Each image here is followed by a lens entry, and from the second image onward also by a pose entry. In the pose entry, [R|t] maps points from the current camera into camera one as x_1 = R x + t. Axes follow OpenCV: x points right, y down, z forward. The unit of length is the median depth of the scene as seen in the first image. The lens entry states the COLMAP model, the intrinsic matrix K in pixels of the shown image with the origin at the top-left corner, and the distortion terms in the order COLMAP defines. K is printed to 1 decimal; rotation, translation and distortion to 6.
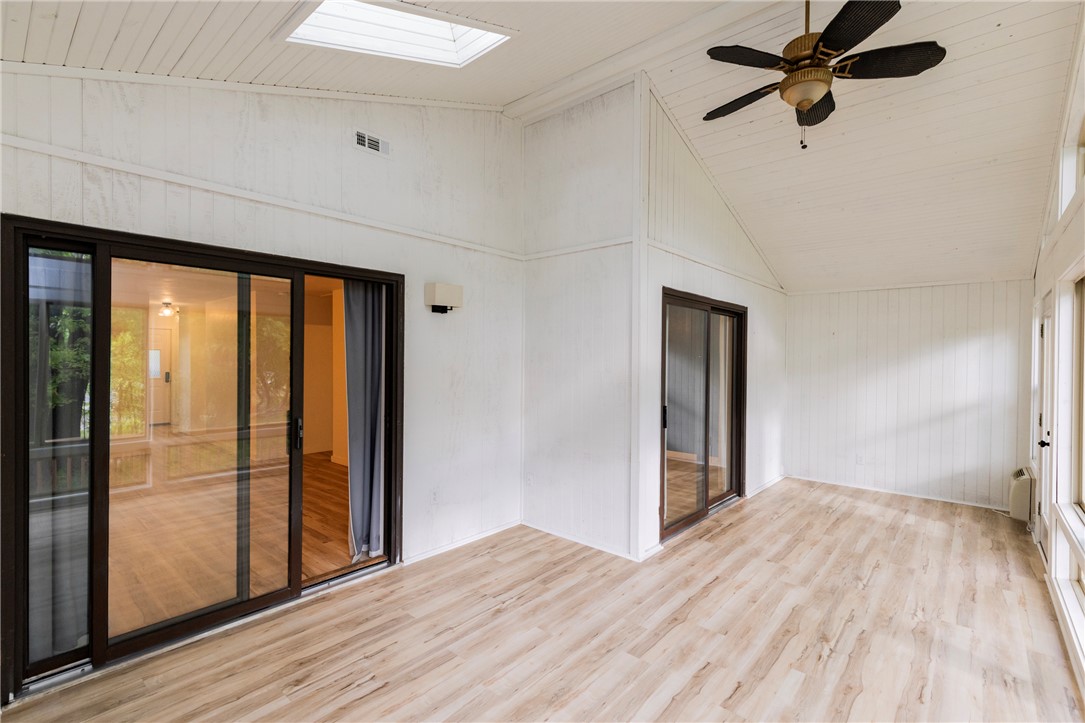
lens RADIAL K [[489.0, 0, 550.4], [0, 489.0, 361.6], [0, 0, 1]] dist [0.010294, -0.001131]
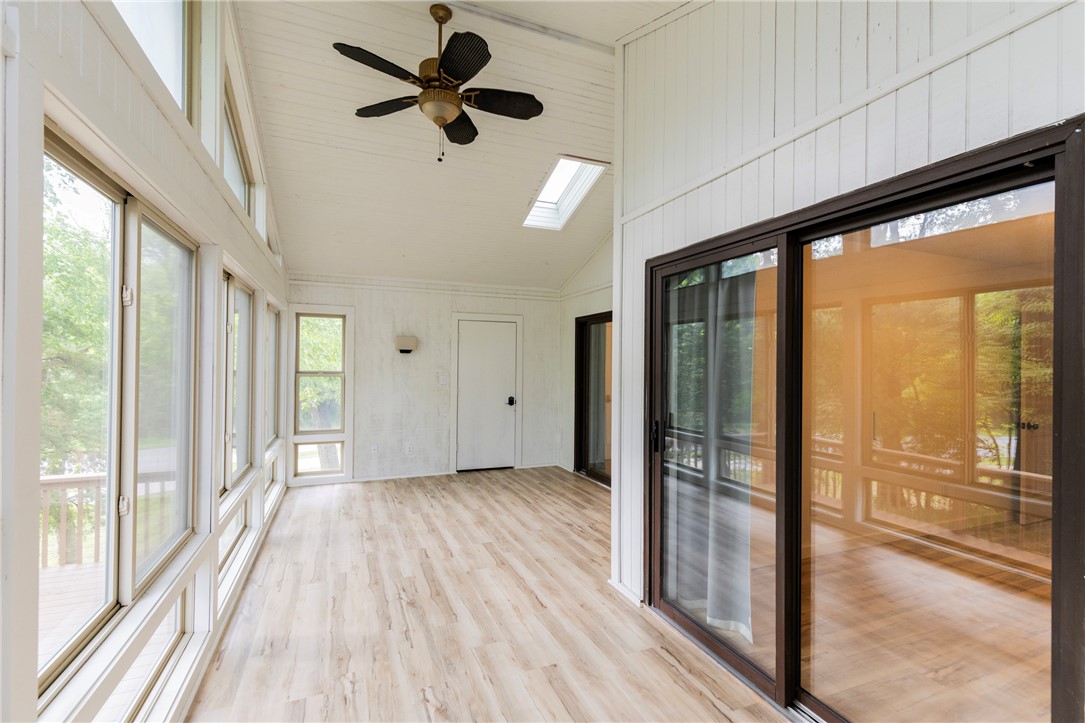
lens RADIAL K [[489.0, 0, 550.4], [0, 489.0, 361.6], [0, 0, 1]] dist [0.010294, -0.001131]
pose [[-0.435858, -0.018097, -0.899833, 1.305198], [-0.016259, 0.999793, -0.012232, 0.020286], [0.899868, 0.009299, -0.436062, 1.608324]]
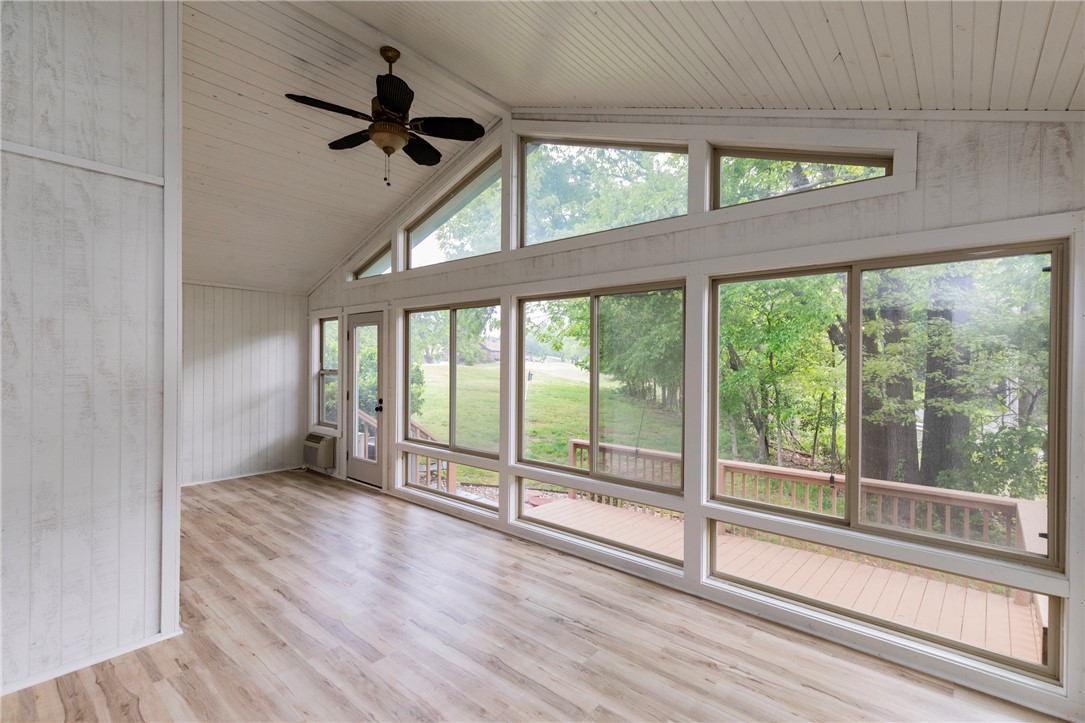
lens RADIAL K [[489.0, 0, 550.4], [0, 489.0, 361.6], [0, 0, 1]] dist [0.010294, -0.001131]
pose [[-0.021365, -0.011809, 0.999702, -0.693154], [-0.004124, 0.999923, 0.011724, -0.006483], [-0.999763, -0.003872, -0.021412, 0.583699]]
